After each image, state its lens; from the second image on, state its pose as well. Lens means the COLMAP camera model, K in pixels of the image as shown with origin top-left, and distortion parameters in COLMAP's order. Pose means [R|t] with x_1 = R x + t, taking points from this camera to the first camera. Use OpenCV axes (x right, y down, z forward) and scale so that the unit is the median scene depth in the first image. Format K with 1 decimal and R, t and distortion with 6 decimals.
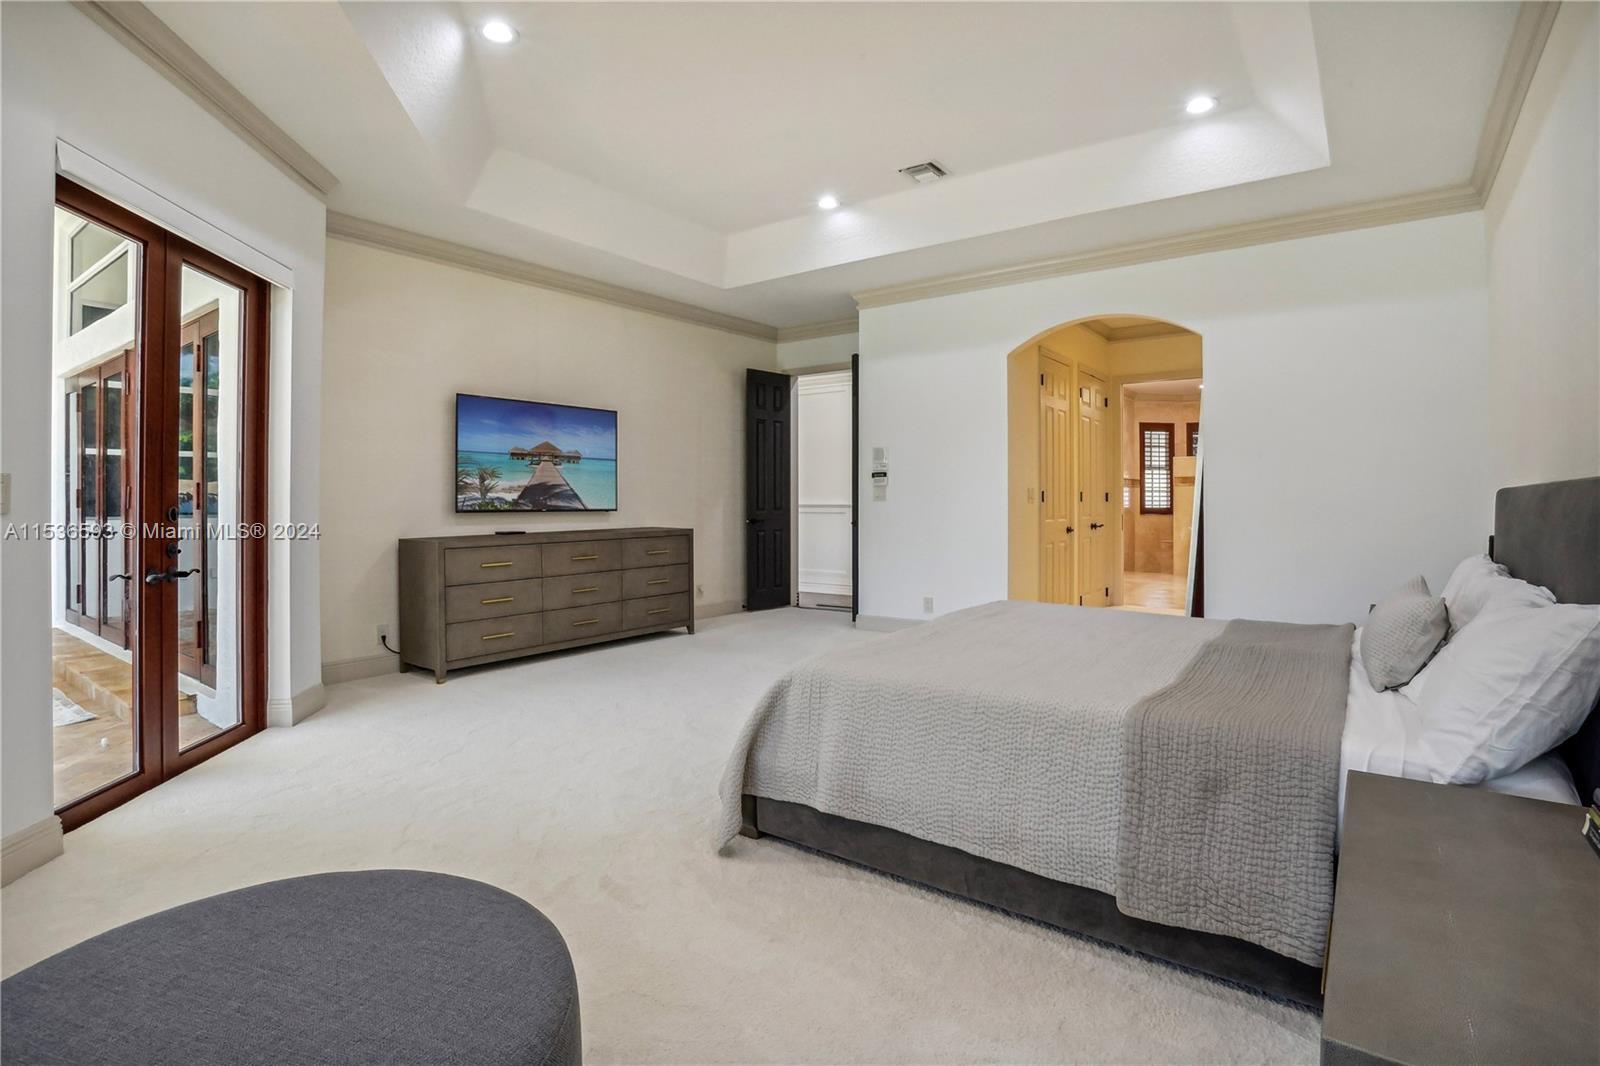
lens RADIAL K [[791.6, 0, 802.5], [0, 791.6, 500.5], [0, 0, 1]] dist [-0.068312, 0.031406]
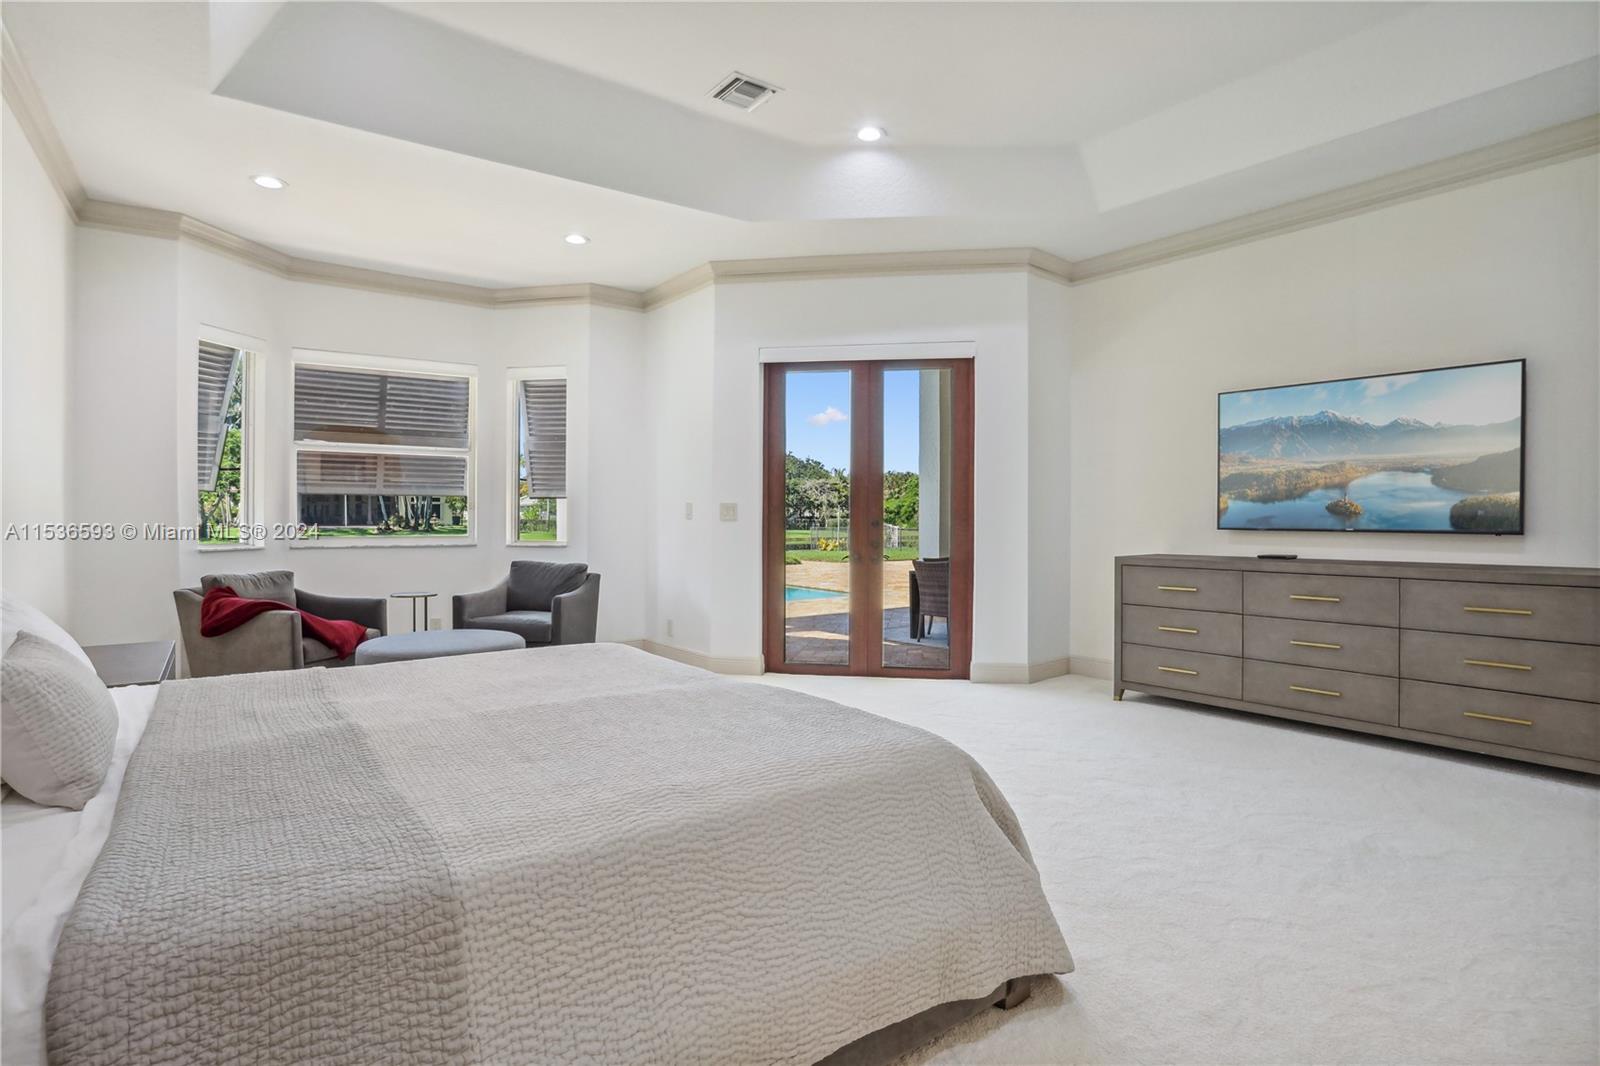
lens RADIAL K [[796.0, 0, 803.7], [0, 796.0, 522.1], [0, 0, 1]] dist [-0.068114, 0.034207]
pose [[-0.281813, 0.009106, -0.959426, 0.513292], [0.000648, 0.999957, 0.009301, -0.001912], [0.959469, 0.002000, -0.281807, 0.759377]]
